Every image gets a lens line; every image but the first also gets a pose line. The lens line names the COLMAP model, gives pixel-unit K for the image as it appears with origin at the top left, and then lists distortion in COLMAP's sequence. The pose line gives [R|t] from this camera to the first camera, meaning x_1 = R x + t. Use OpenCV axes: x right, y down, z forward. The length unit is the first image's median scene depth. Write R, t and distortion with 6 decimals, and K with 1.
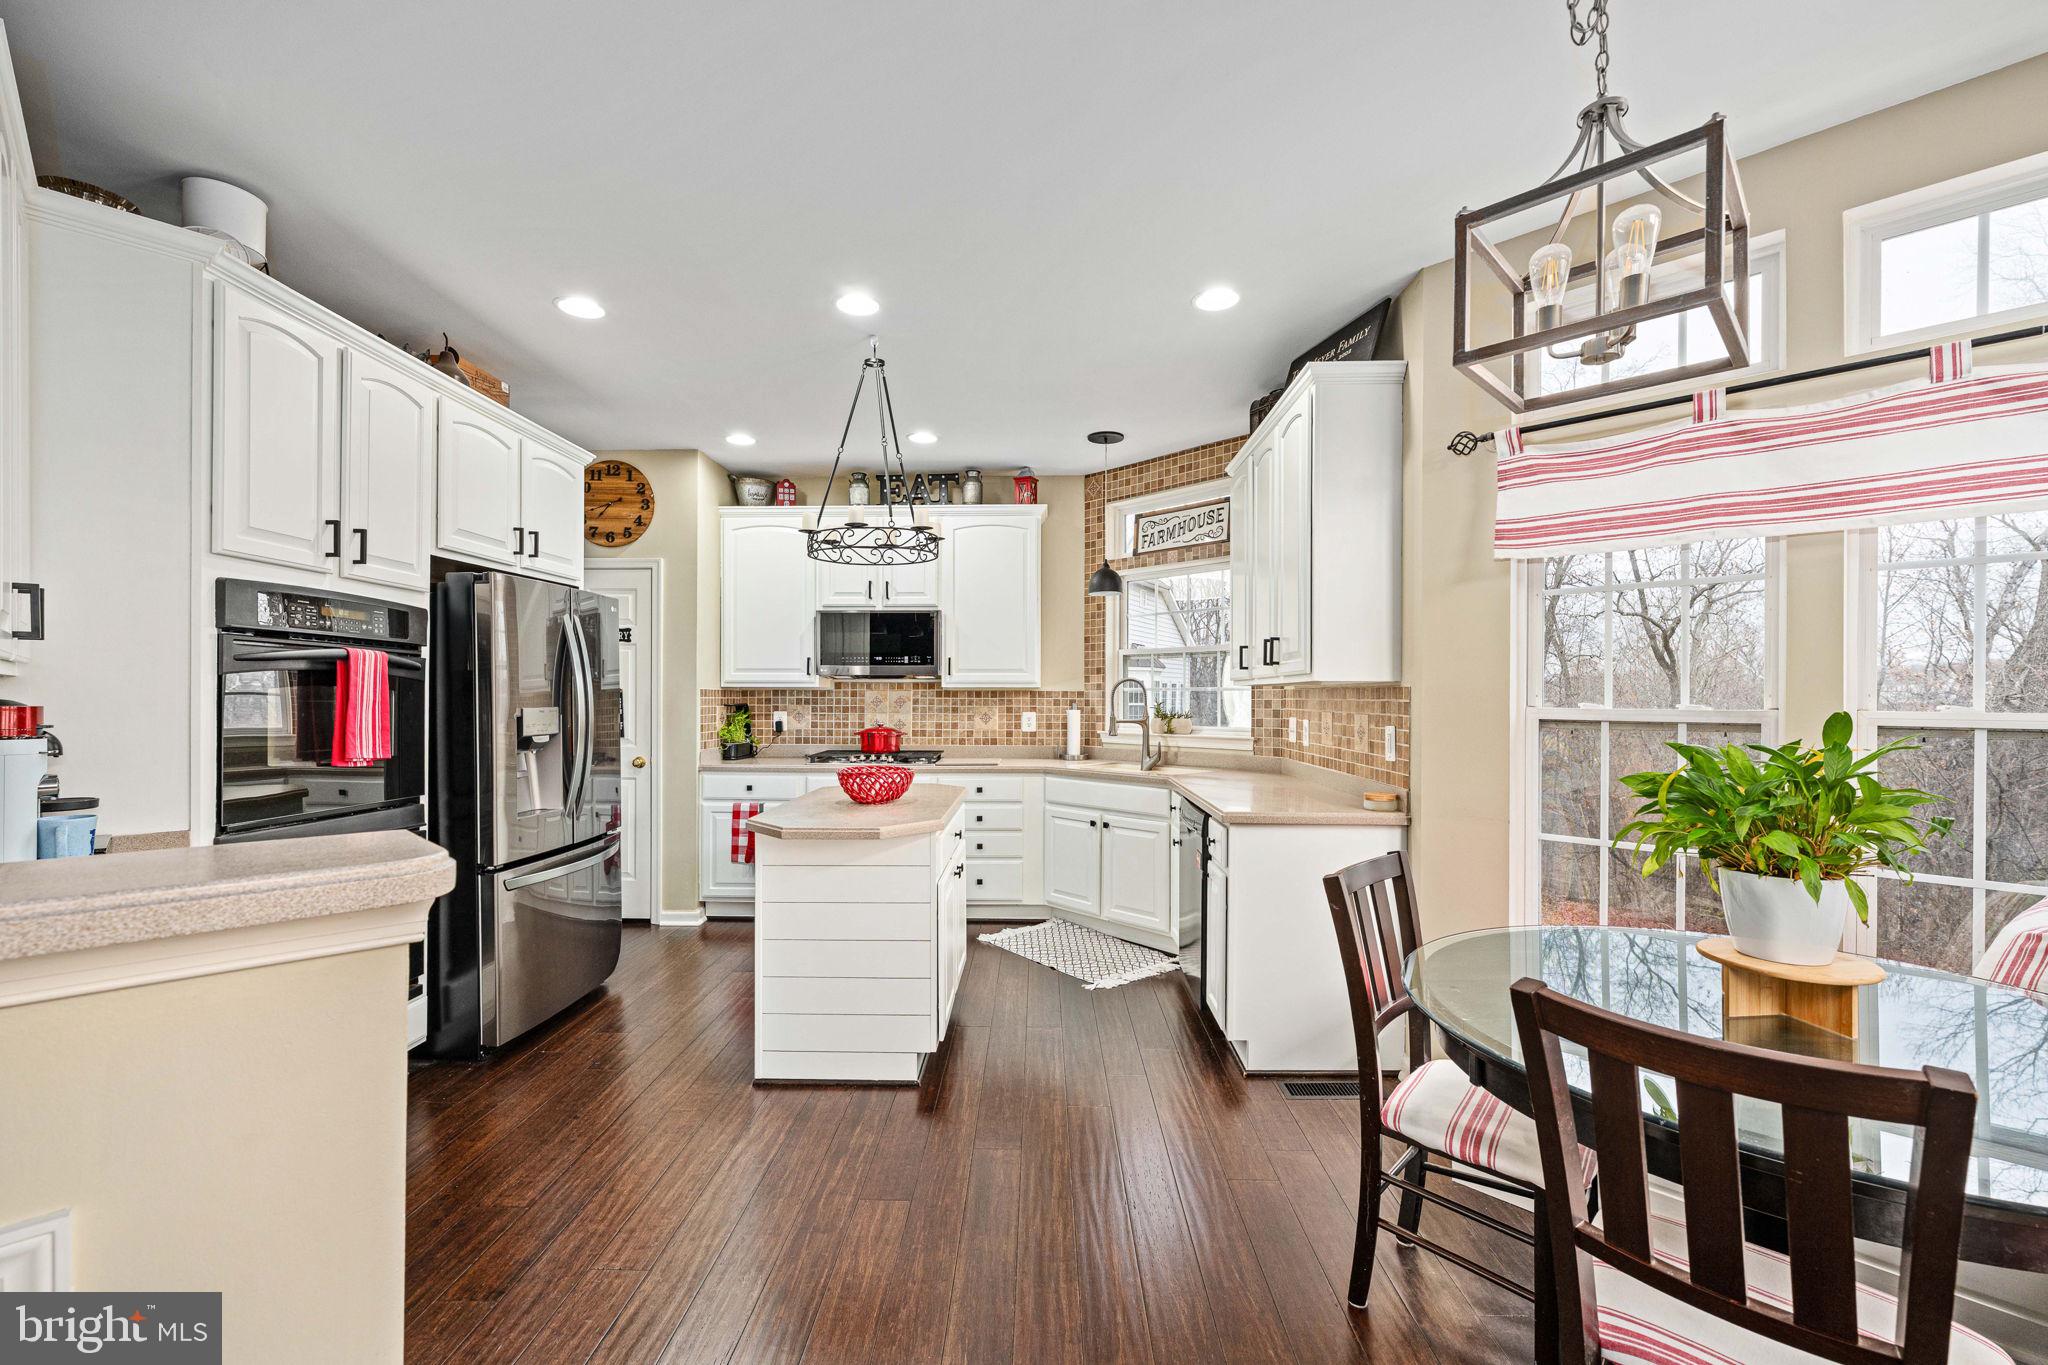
lens RADIAL K [[853.6, 0, 1034.6], [0, 853.6, 680.0], [0, 0, 1]] dist [0.000520, 0.000219]
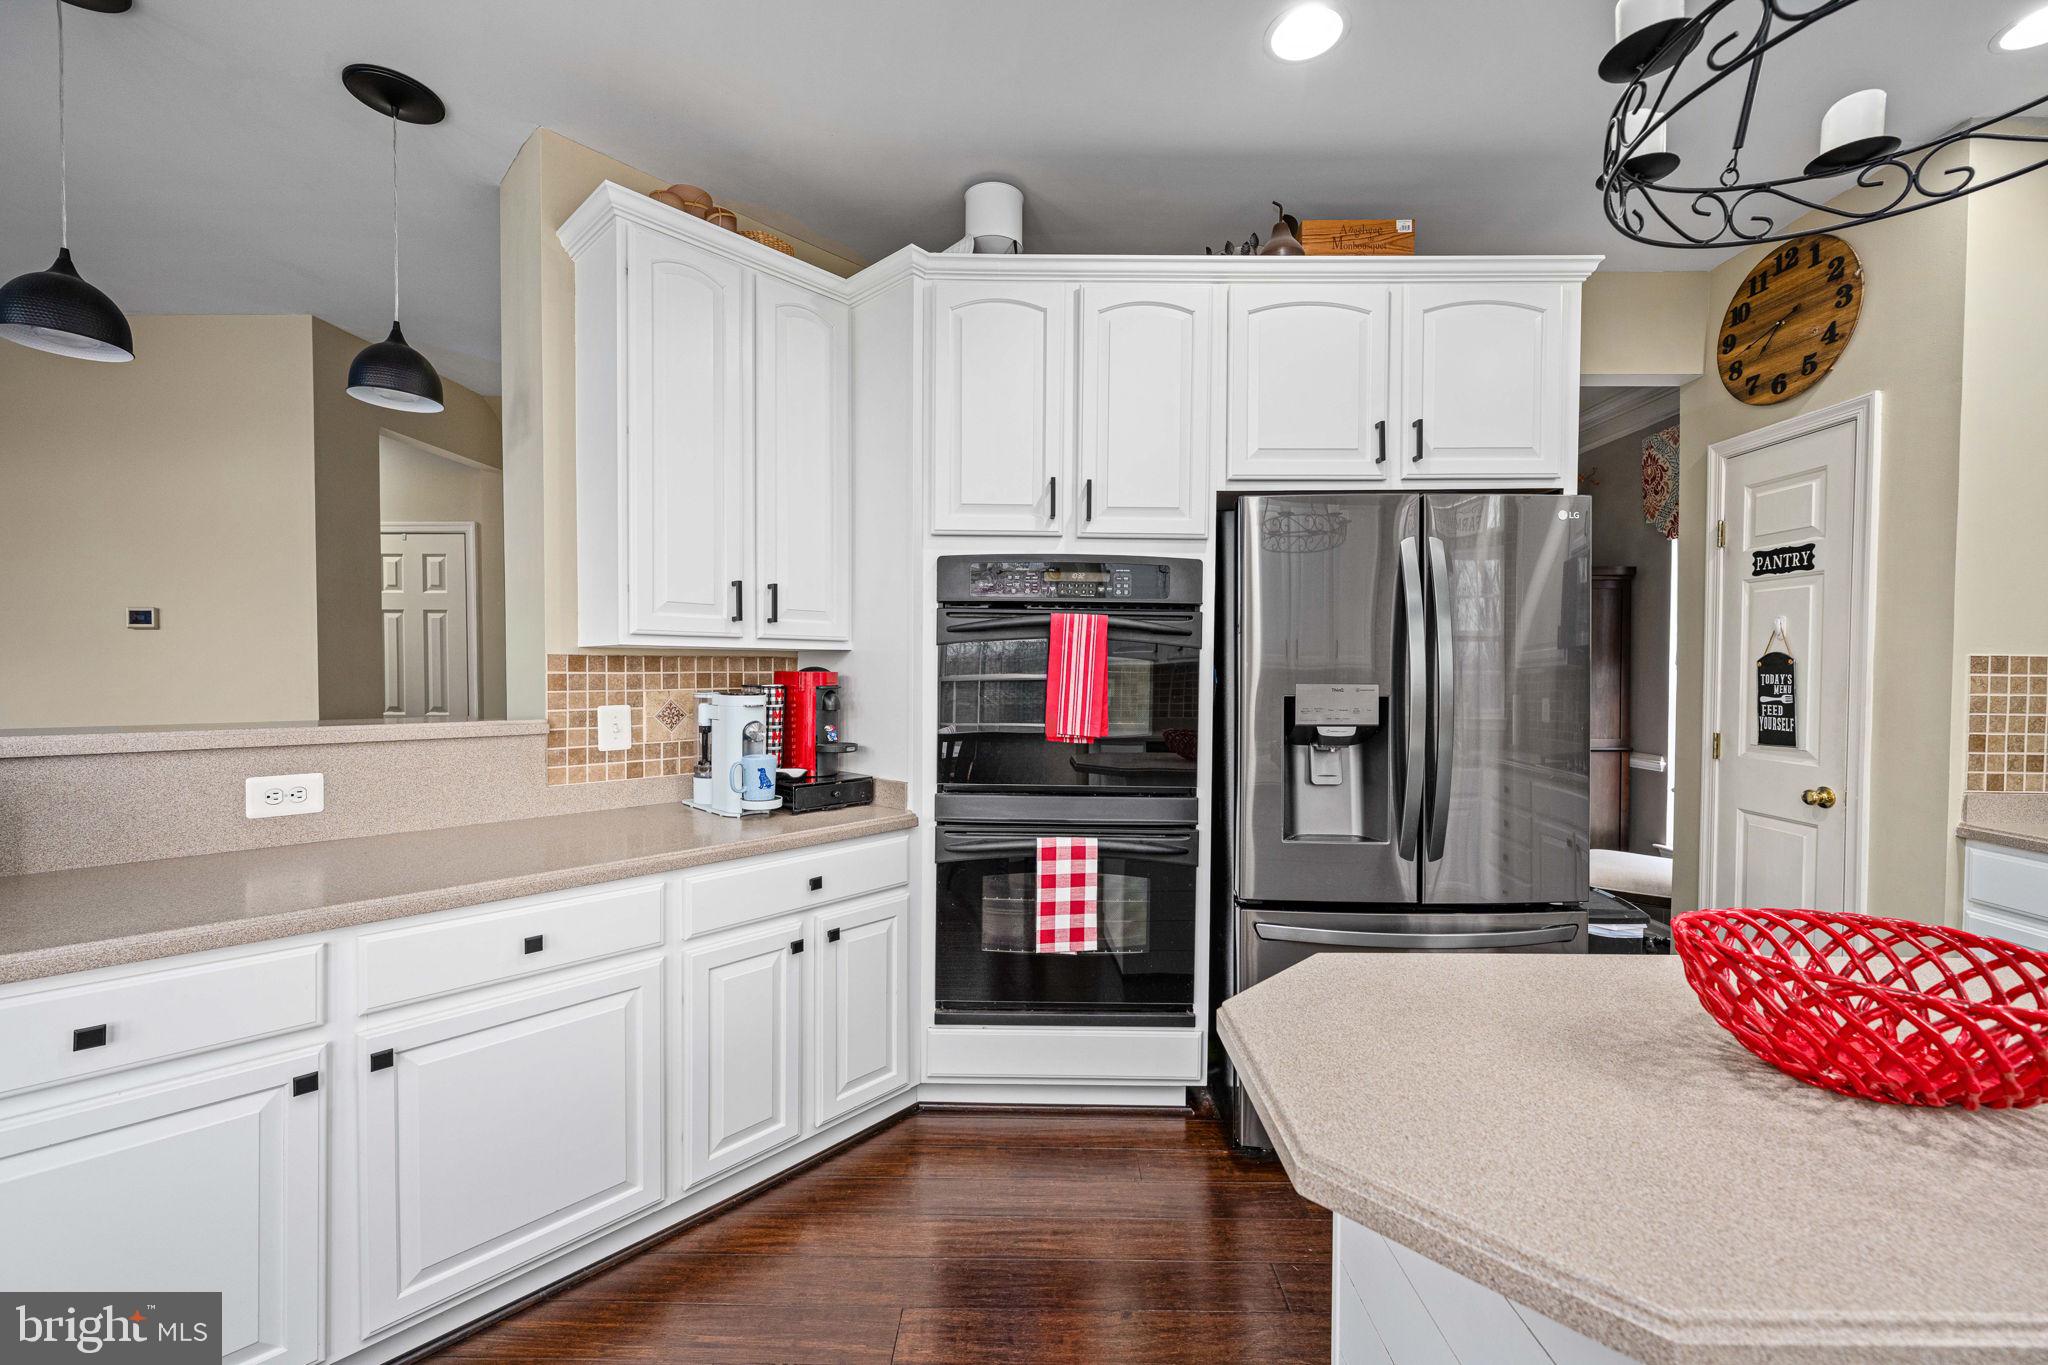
lens RADIAL K [[783.6, 0, 1024.0], [0, 783.6, 682.5], [0, 0, 1]] dist [-0.000988, -0.000067]
pose [[-0.012866, 0.025193, -0.999600, 0.030937], [0.013078, 0.999601, 0.025024, 0.009714], [0.999832, -0.012751, -0.013190, 0.620749]]
